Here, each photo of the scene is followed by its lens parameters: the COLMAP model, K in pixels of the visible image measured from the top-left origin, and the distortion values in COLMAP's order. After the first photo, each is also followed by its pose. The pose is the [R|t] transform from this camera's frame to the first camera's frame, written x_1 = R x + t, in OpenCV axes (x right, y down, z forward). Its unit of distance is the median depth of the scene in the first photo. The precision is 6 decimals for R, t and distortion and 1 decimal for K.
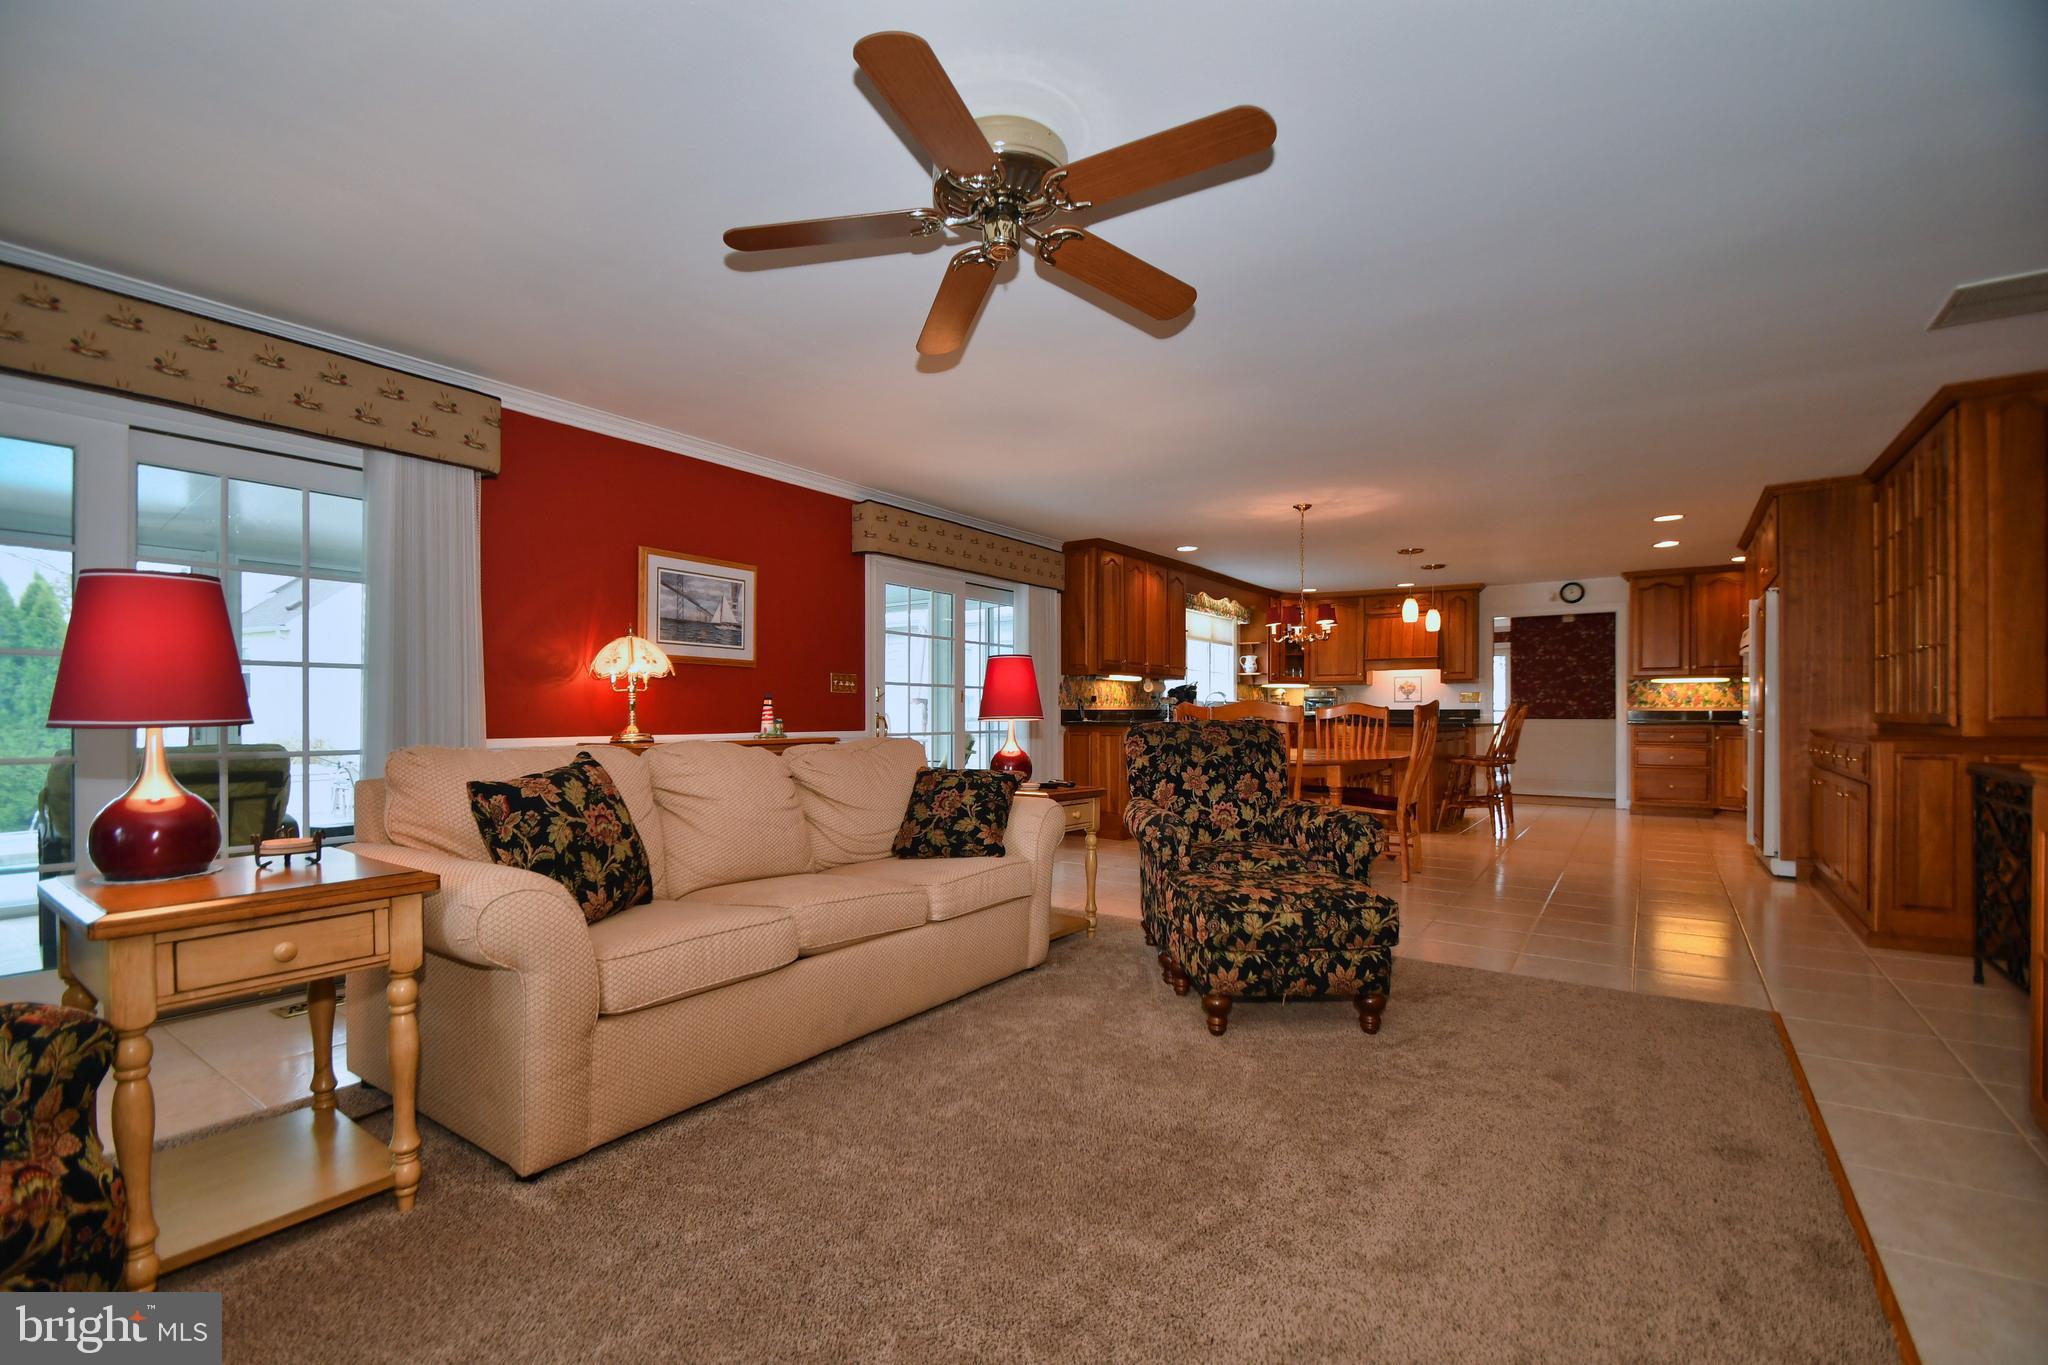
lens RADIAL K [[907.4, 0, 968.4], [0, 907.4, 705.0], [0, 0, 1]] dist [0.009600, -0.008394]
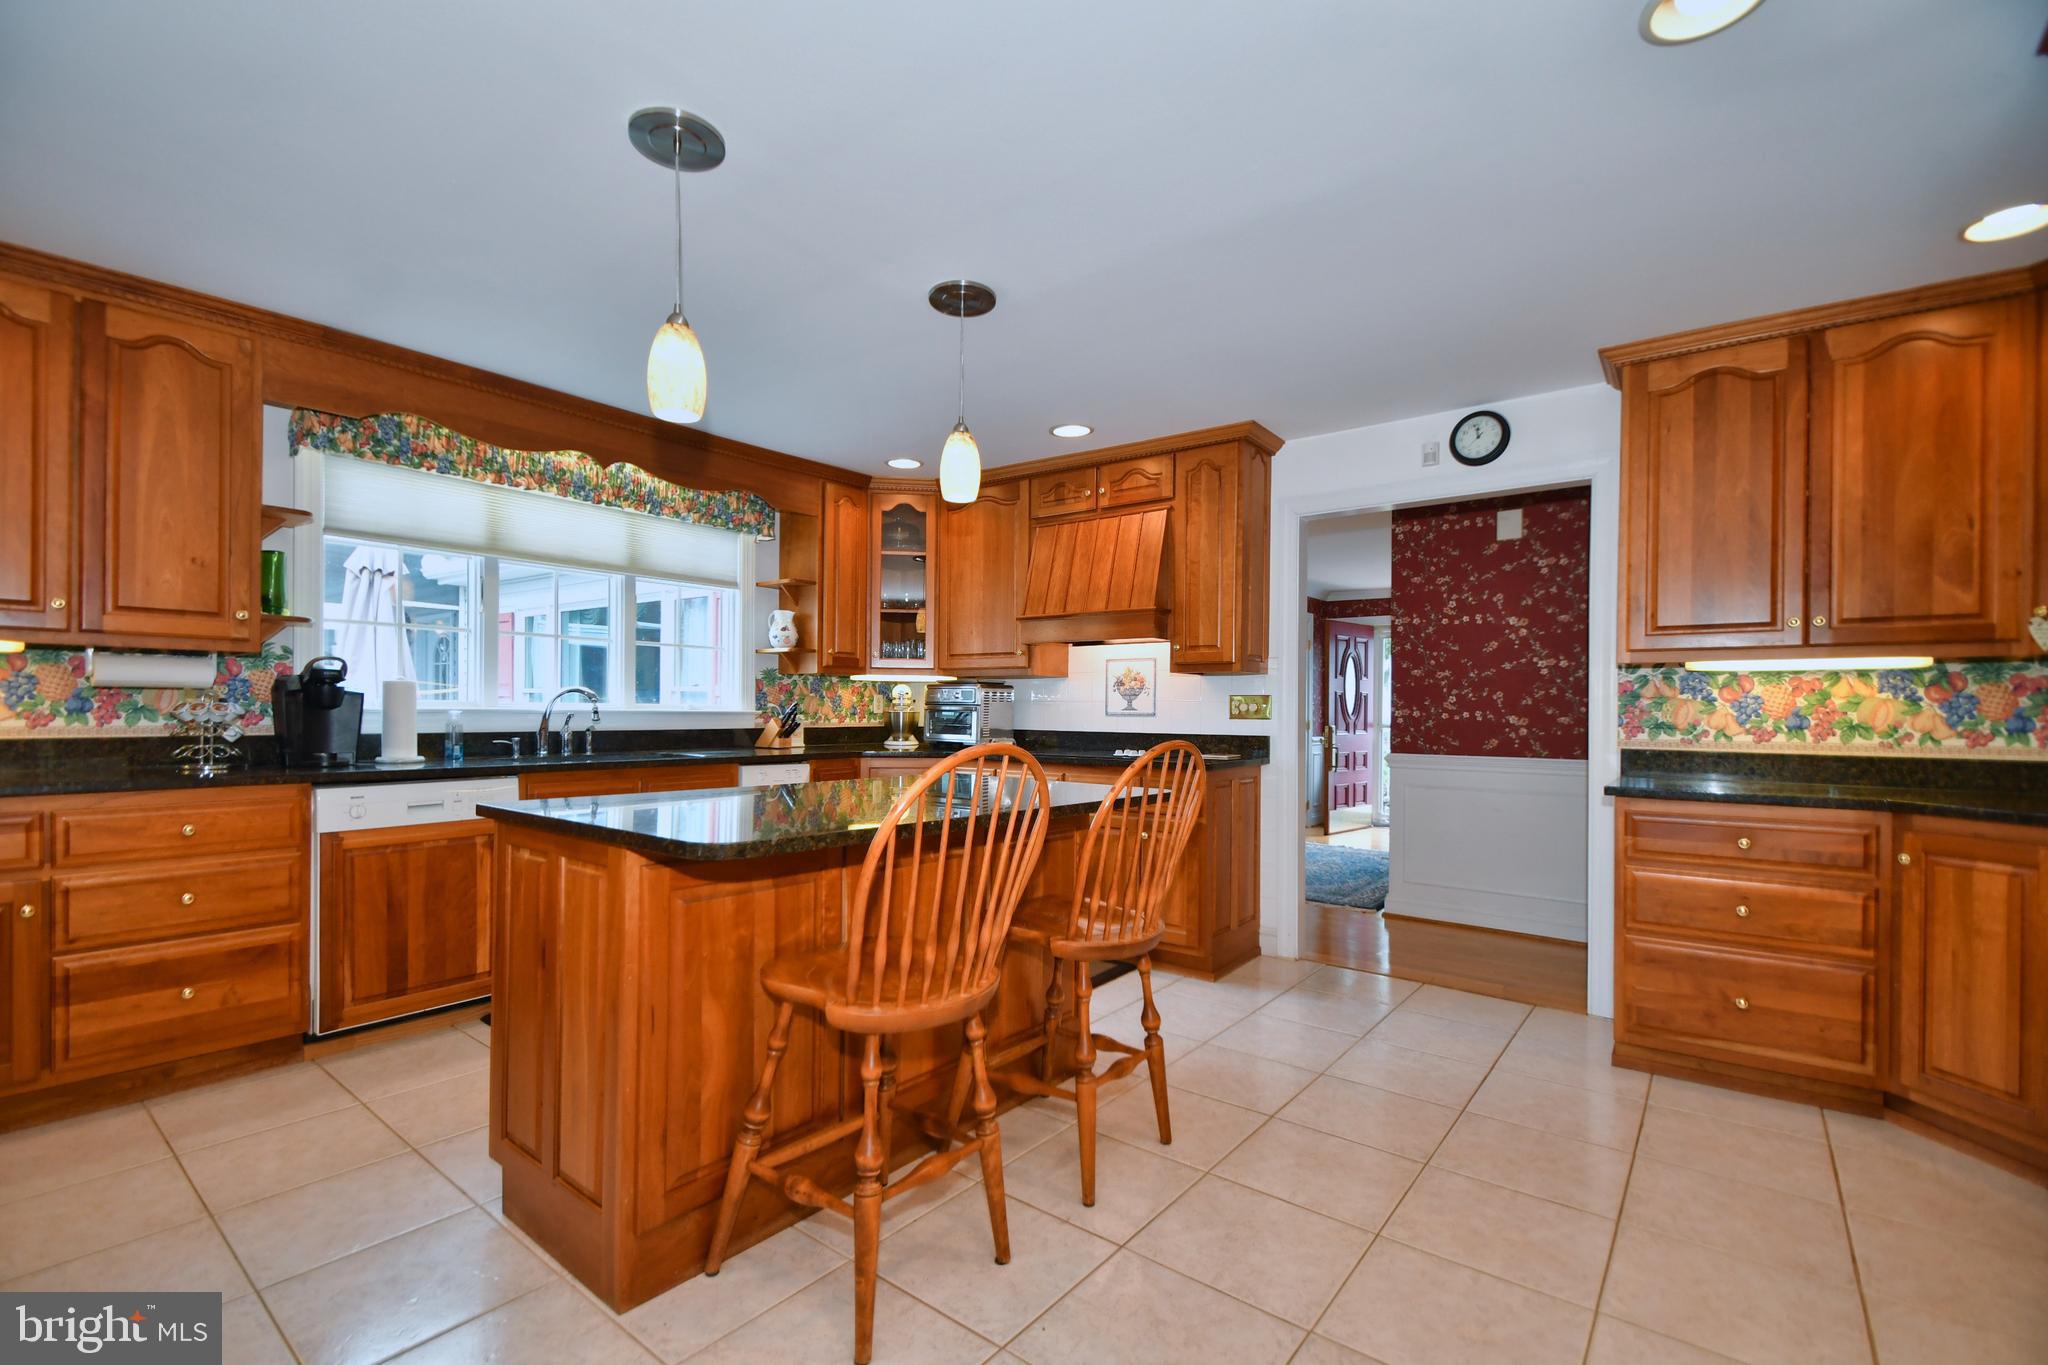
lens RADIAL K [[907.4, 0, 962.6], [0, 907.4, 705.6], [0, 0, 1]] dist [0.009600, -0.008394]
pose [[0.998011, 0.009295, -0.062346, 0.498419], [-0.009132, 0.999954, 0.002898, -0.010185], [0.062370, -0.002323, 0.998050, 0.637948]]
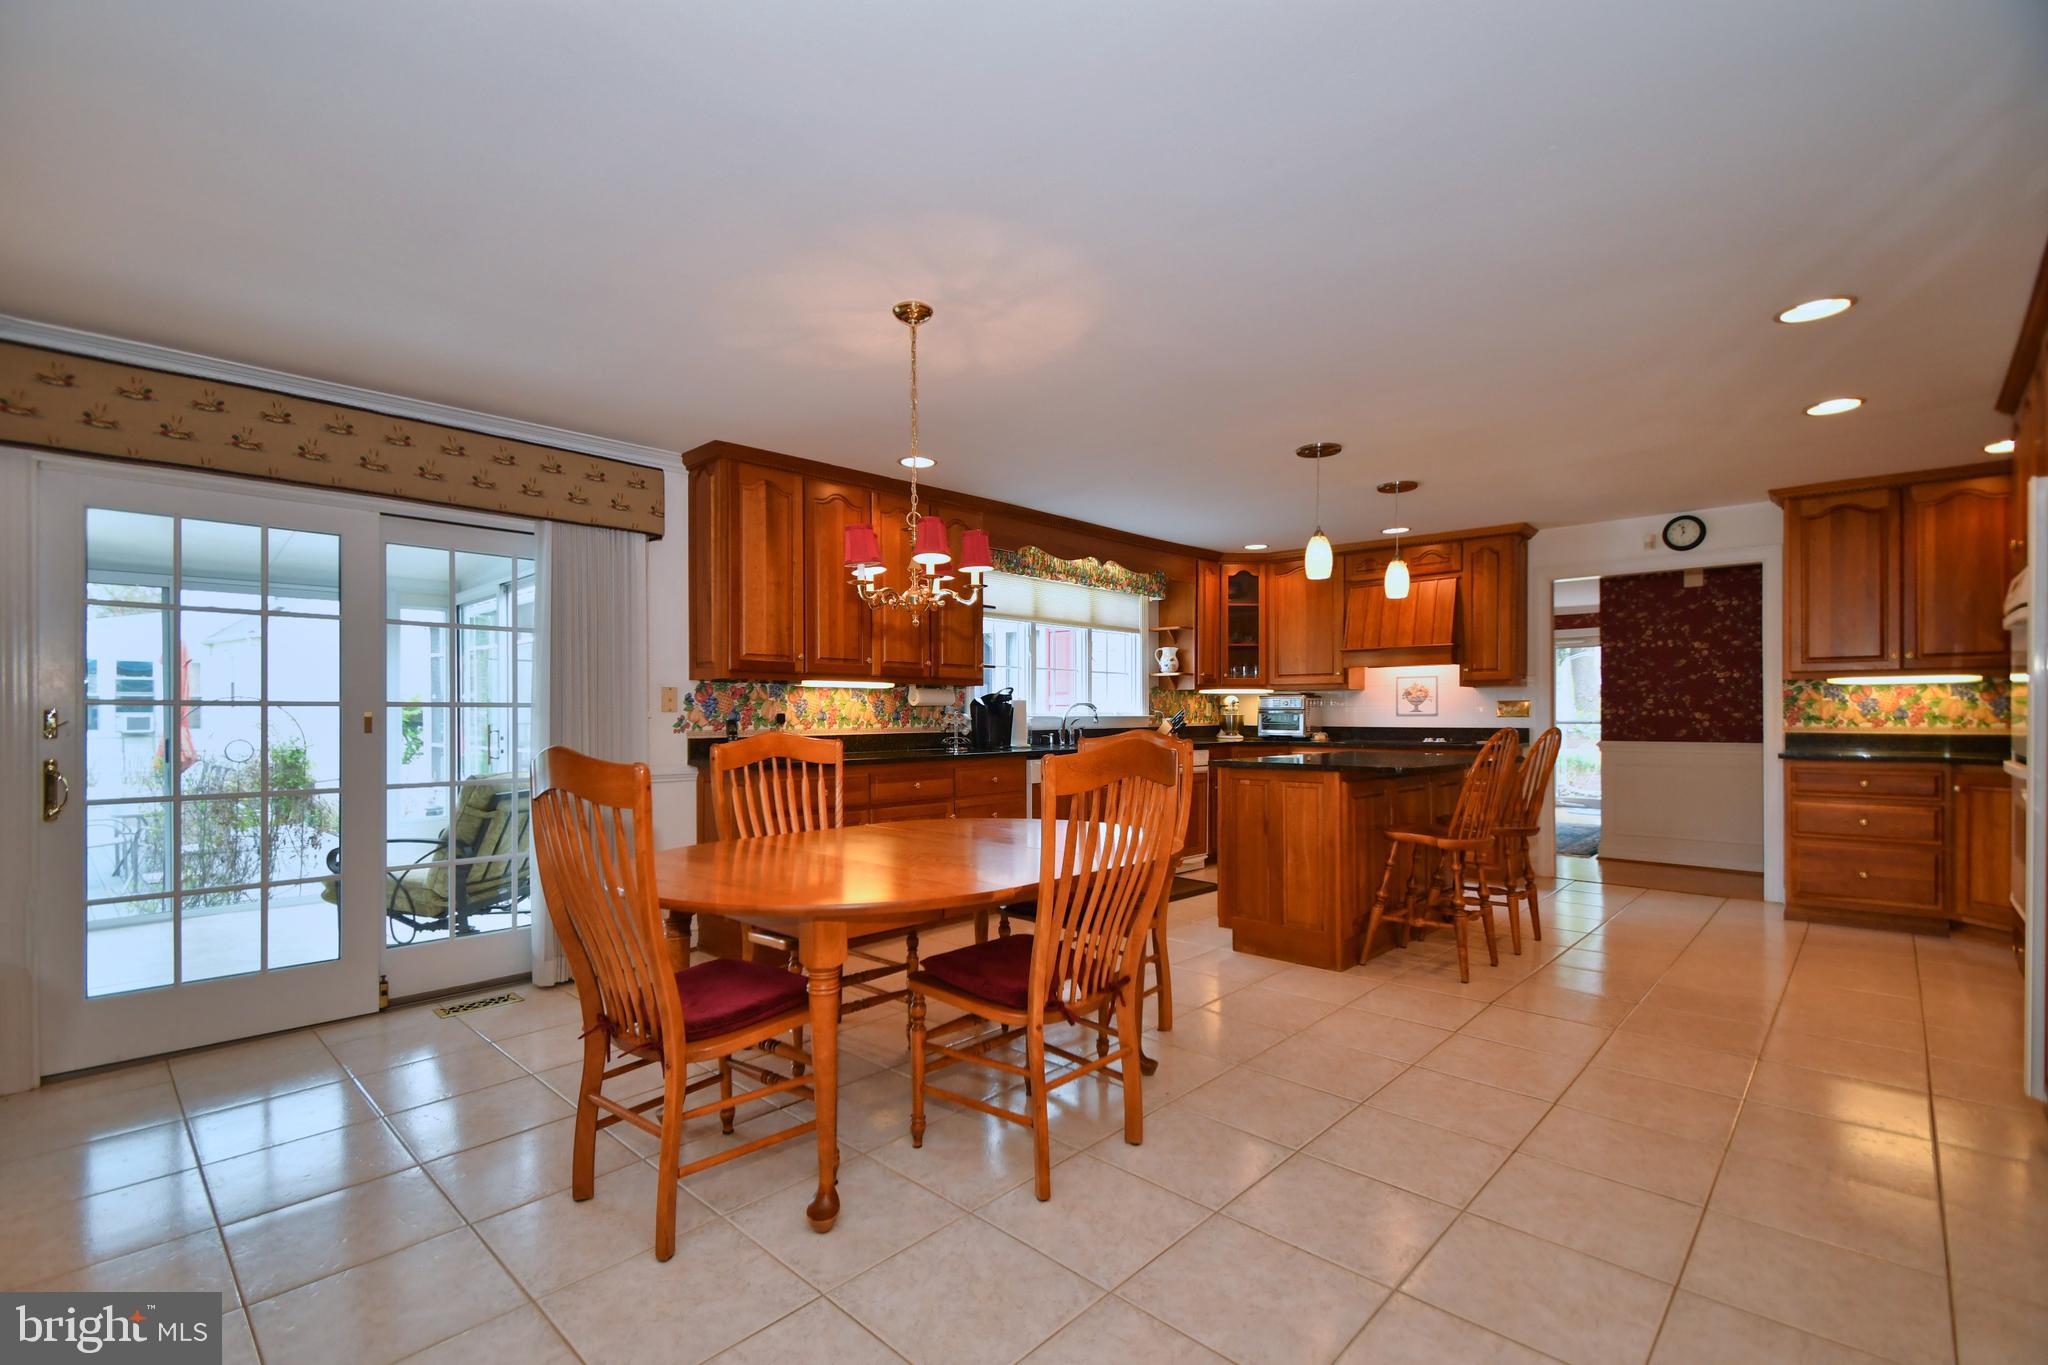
lens RADIAL K [[907.4, 0, 974.6], [0, 907.4, 707.6], [0, 0, 1]] dist [0.009600, -0.008394]
pose [[0.988920, -0.003518, -0.148405, 0.310793], [0.003775, 0.999992, 0.001451, -0.012883], [0.148399, -0.001995, 0.988926, 0.363186]]
